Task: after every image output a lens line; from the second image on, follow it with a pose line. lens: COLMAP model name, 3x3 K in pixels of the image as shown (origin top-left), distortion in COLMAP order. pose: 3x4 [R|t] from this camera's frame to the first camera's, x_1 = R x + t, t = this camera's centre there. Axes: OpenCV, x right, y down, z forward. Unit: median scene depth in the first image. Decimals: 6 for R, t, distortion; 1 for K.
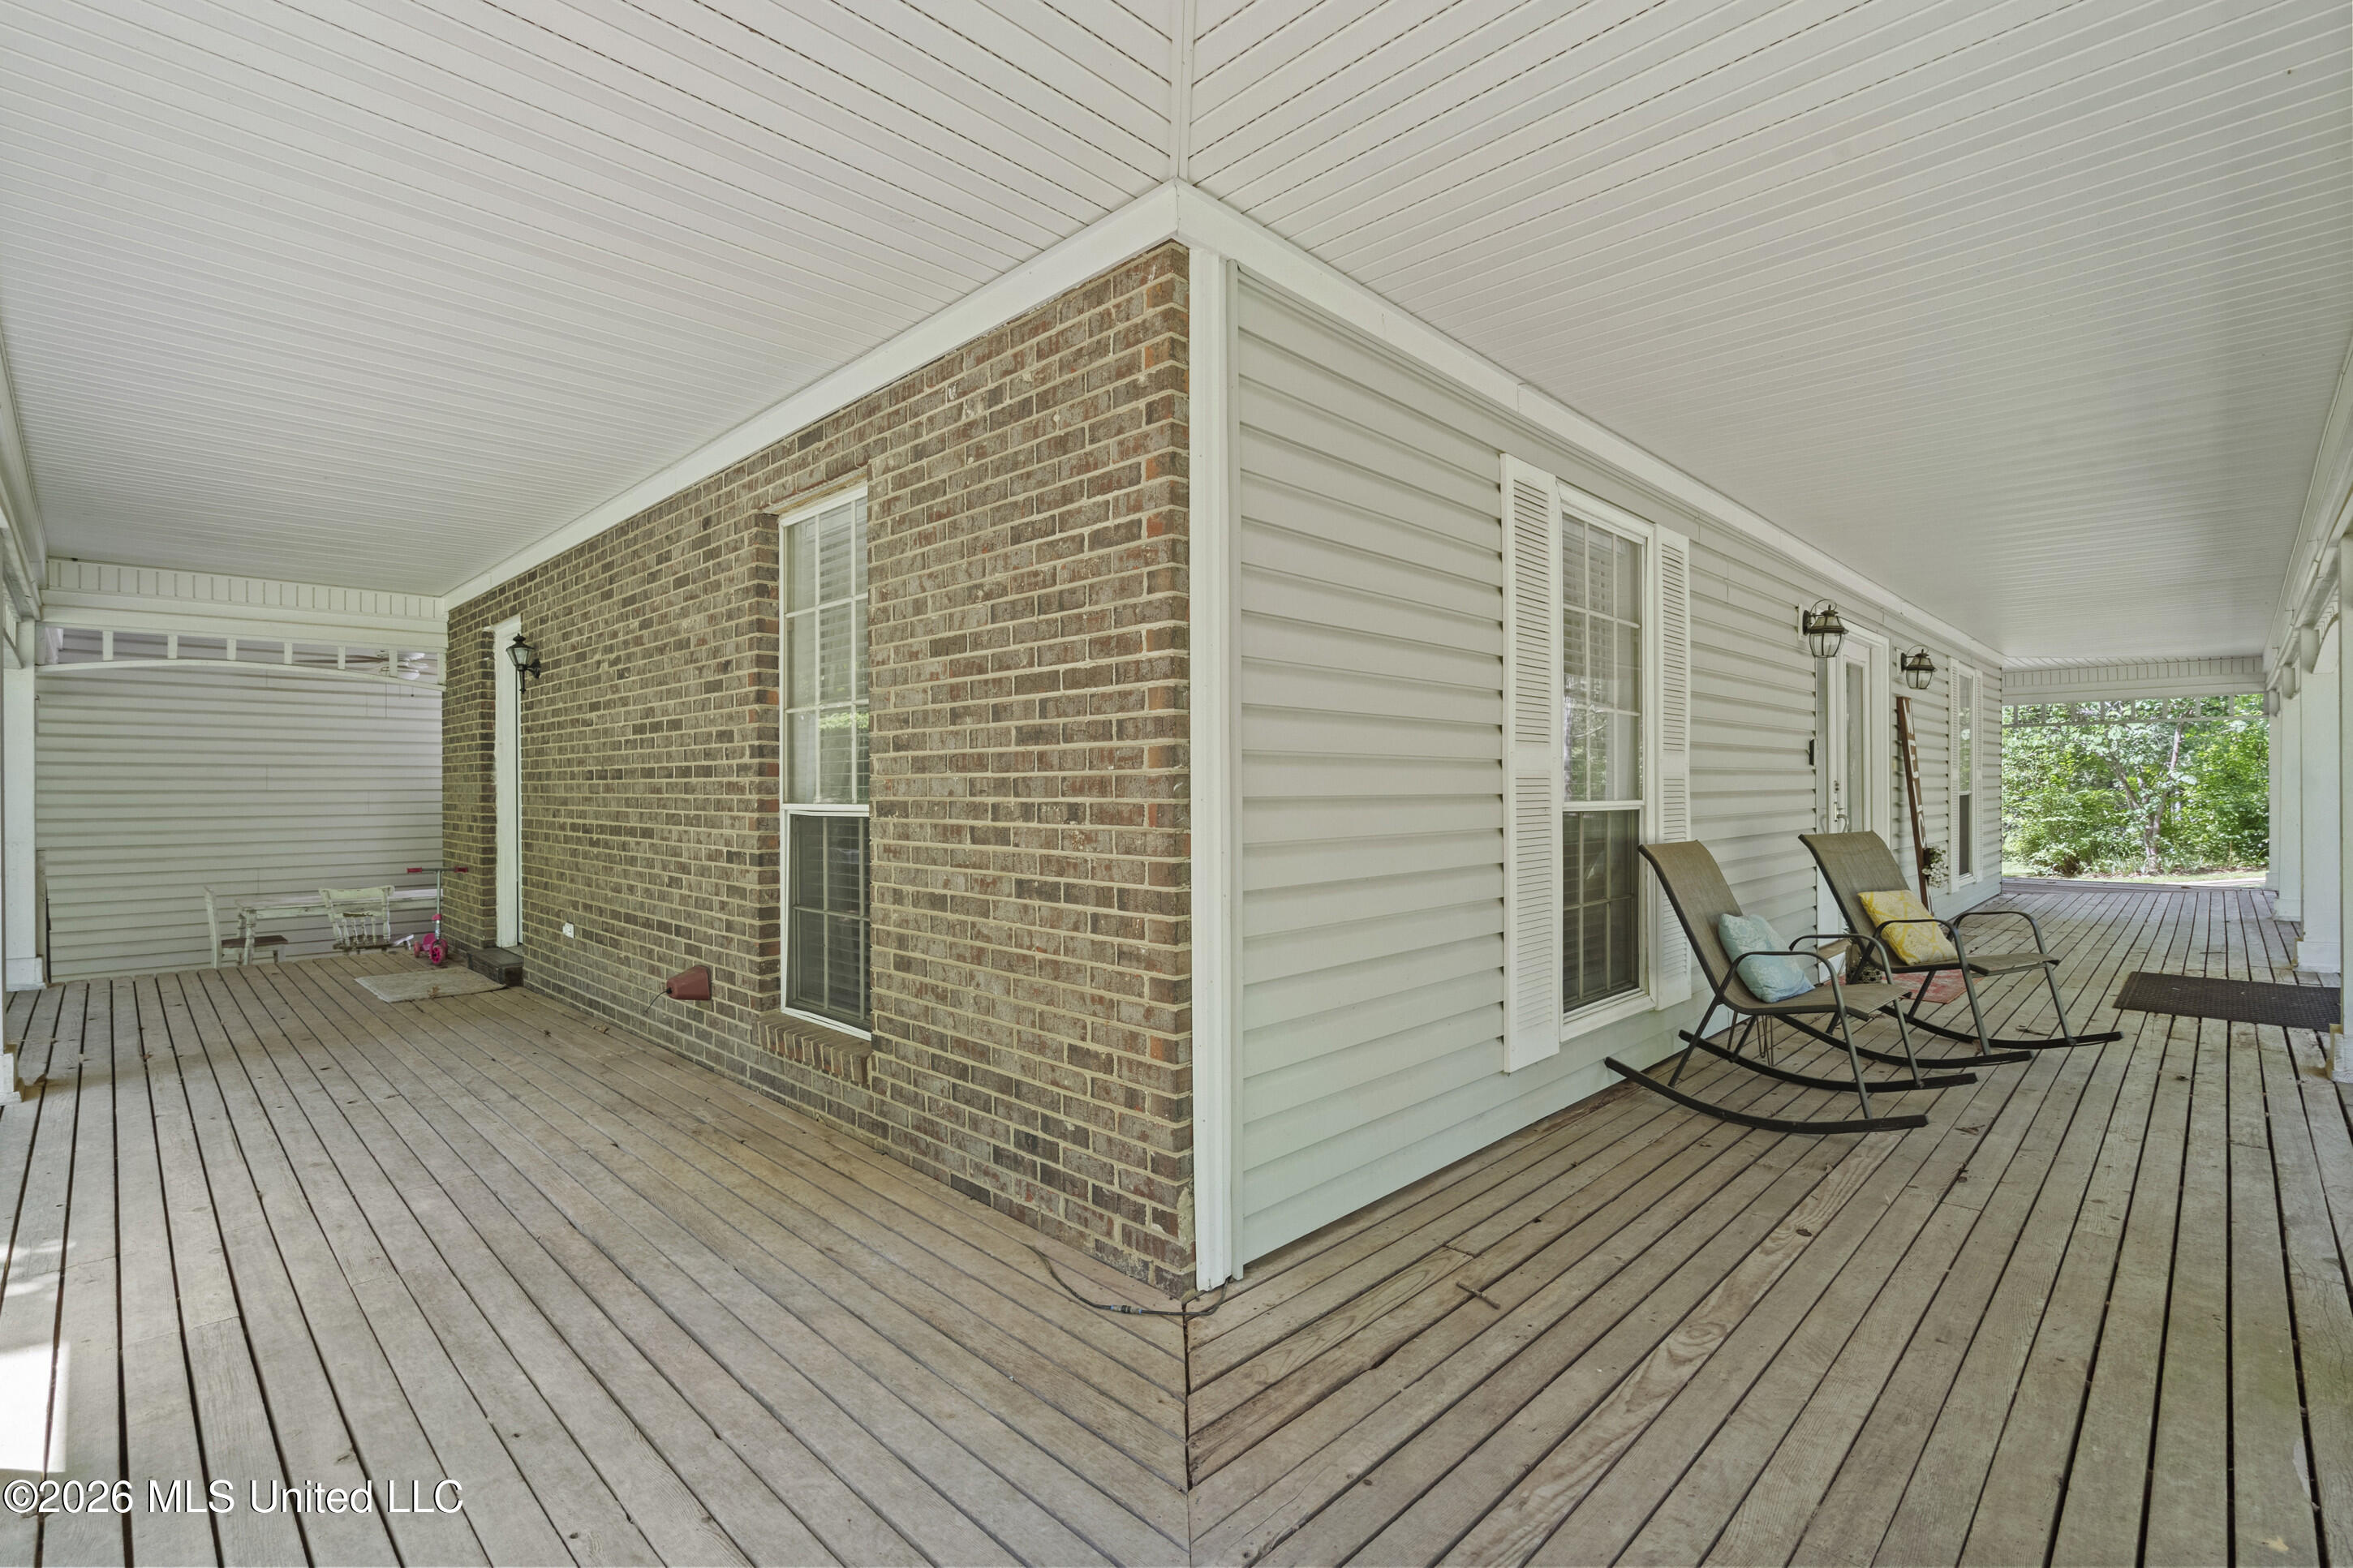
lens RADIAL K [[1077.8, 0, 1170.6], [0, 1077.8, 781.5], [0, 0, 1]] dist [-0.009848, 0.002933]
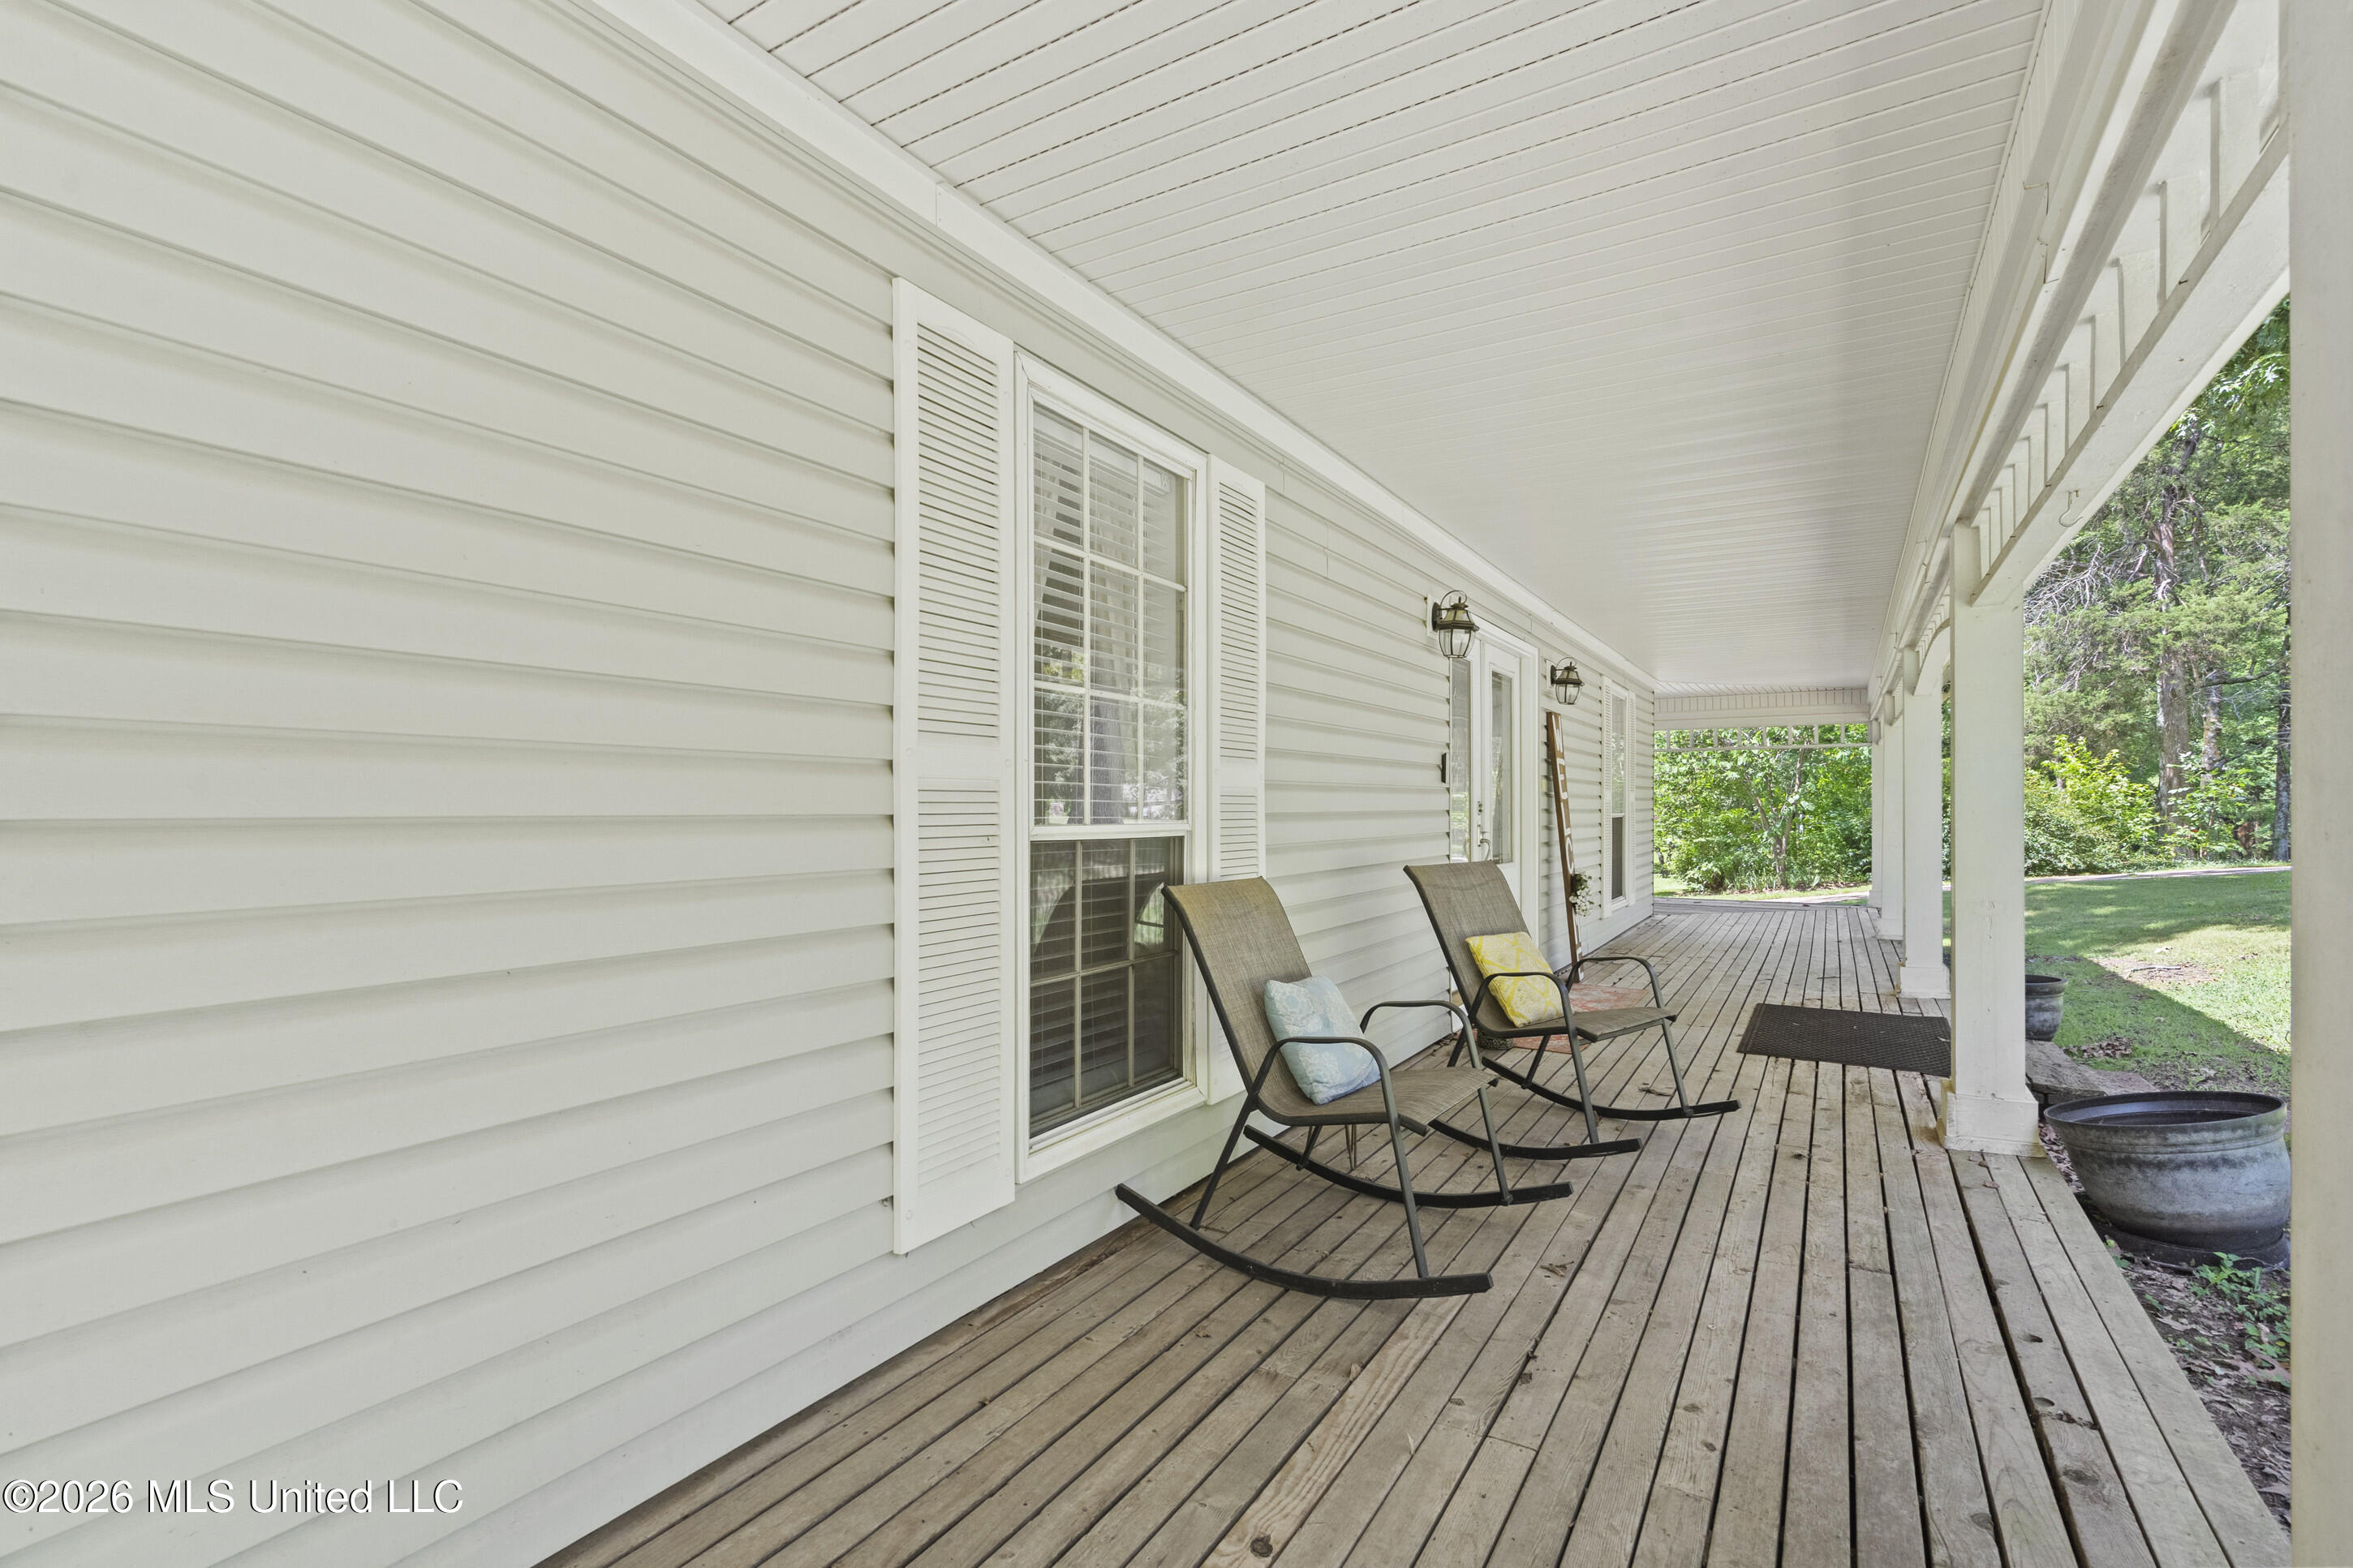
lens RADIAL K [[1077.8, 0, 1193.2], [0, 1077.8, 796.9], [0, 0, 1]] dist [-0.009848, 0.002933]
pose [[0.971513, 0.007090, 0.236880, 0.264729], [-0.006128, 0.999970, -0.004798, 0.002573], [-0.236907, 0.003210, 0.971527, 0.275758]]
